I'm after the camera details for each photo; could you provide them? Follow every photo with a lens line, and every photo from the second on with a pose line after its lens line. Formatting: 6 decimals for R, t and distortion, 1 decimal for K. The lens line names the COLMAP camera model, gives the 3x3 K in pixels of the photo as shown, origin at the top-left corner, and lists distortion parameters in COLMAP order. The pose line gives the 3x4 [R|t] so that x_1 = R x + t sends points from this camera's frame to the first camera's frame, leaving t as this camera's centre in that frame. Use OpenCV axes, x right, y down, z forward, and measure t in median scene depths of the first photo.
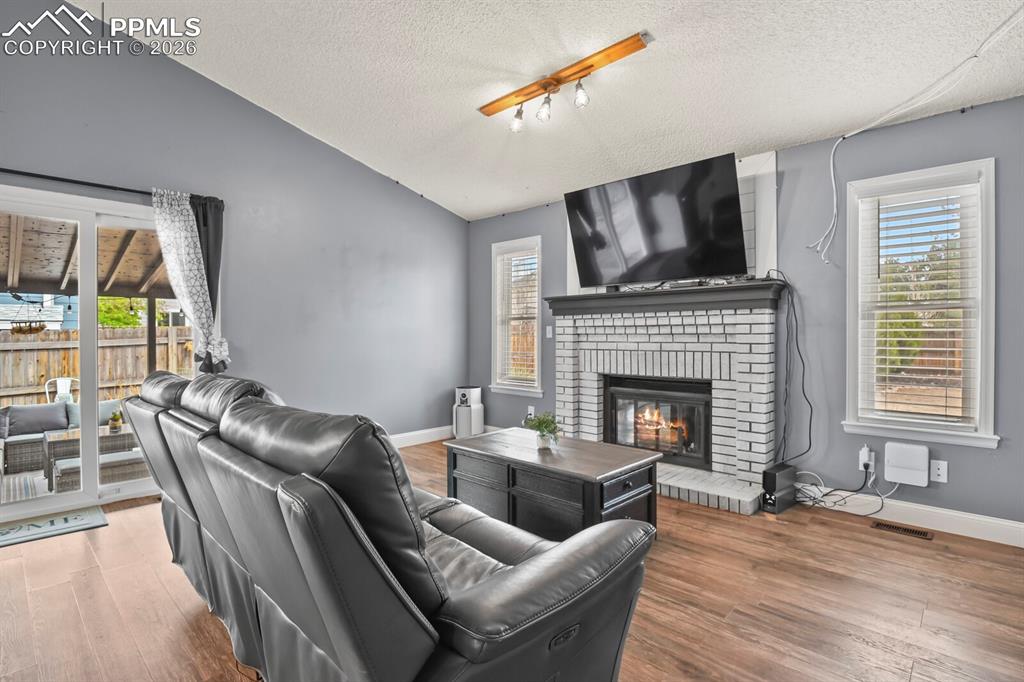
lens RADIAL K [[497.2, 0, 515.9], [0, 497.2, 338.4], [0, 0, 1]] dist [-0.013973, -0.004416]
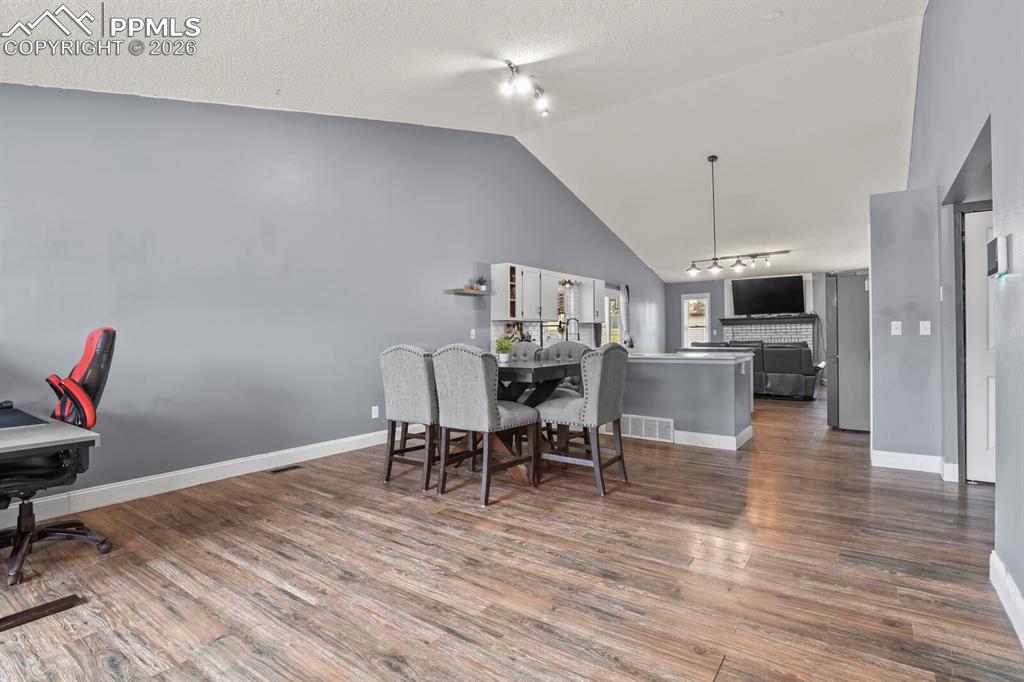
lens RADIAL K [[497.2, 0, 515.4], [0, 497.2, 336.8], [0, 0, 1]] dist [-0.013973, -0.004416]
pose [[0.991490, -0.012417, 0.129590, -1.564401], [0.014091, 0.999829, -0.012003, 0.031027], [-0.129419, 0.013727, 0.991495, -1.658040]]
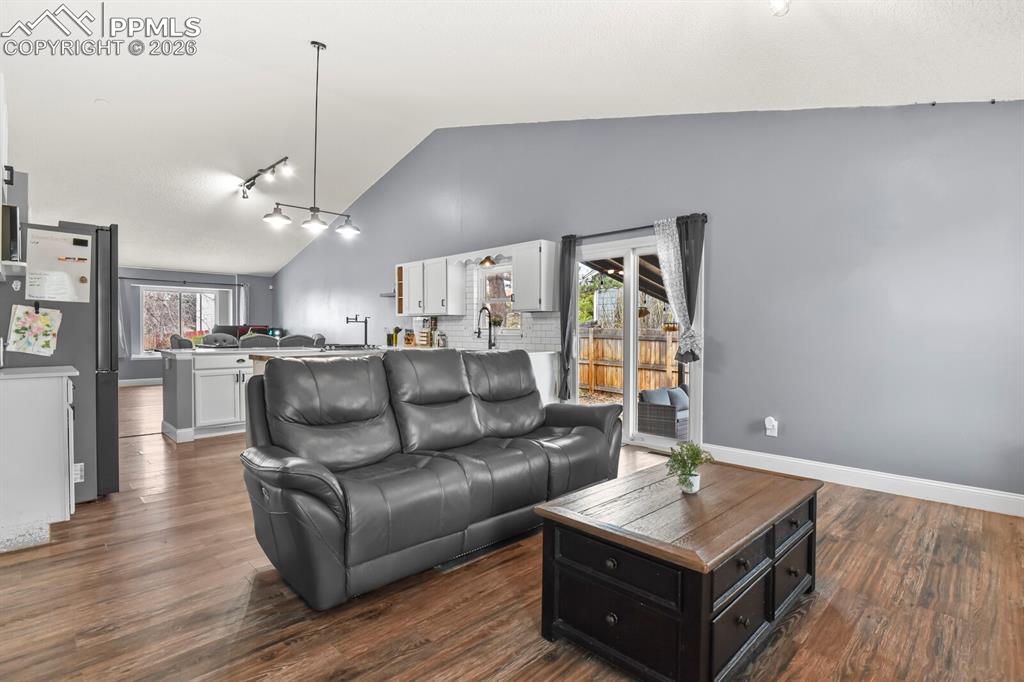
lens RADIAL K [[497.2, 0, 512.8], [0, 497.2, 337.0], [0, 0, 1]] dist [-0.013973, -0.004416]
pose [[-0.030952, 0.011616, -0.999453, 0.560119], [-0.016064, 0.999798, 0.012117, 0.001284], [0.999392, 0.016430, -0.030760, 0.588242]]
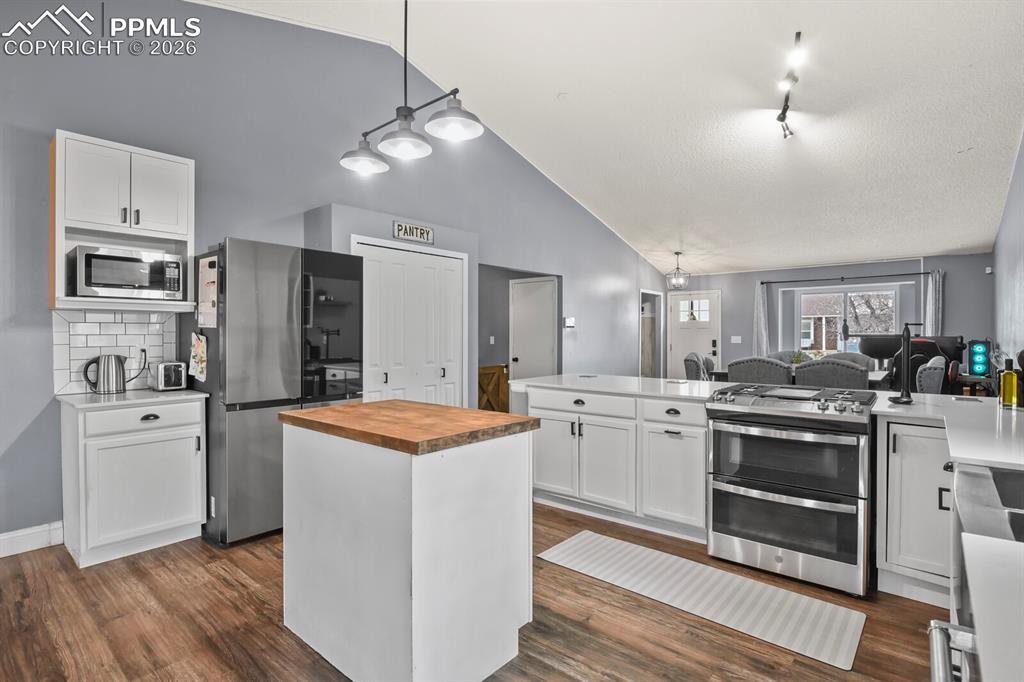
lens RADIAL K [[497.2, 0, 518.7], [0, 497.2, 339.6], [0, 0, 1]] dist [-0.013973, -0.004416]
pose [[-0.998093, 0.001417, -0.061709, -0.665171], [0.000017, 0.999743, 0.022681, -0.034024], [0.061725, 0.022637, -0.997836, 0.653532]]
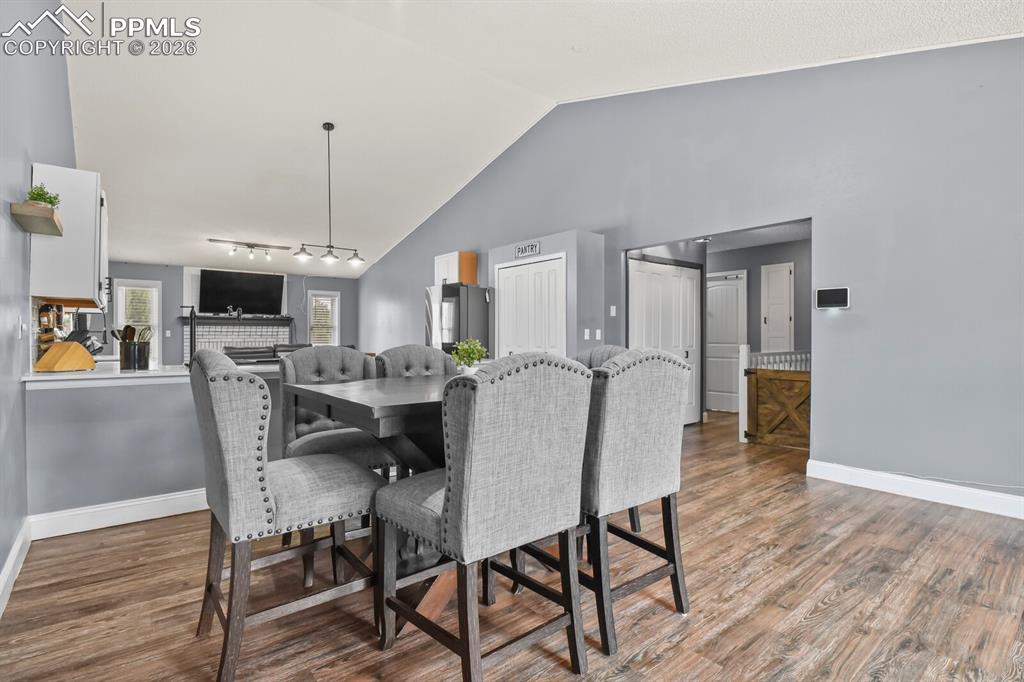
lens RADIAL K [[497.2, 0, 515.8], [0, 497.2, 337.9], [0, 0, 1]] dist [-0.013973, -0.004416]
pose [[0.128966, -0.000606, 0.991649, -2.050483], [0.008845, 0.999961, -0.000540, 0.020249], [-0.991610, 0.008841, 0.128966, -0.689805]]
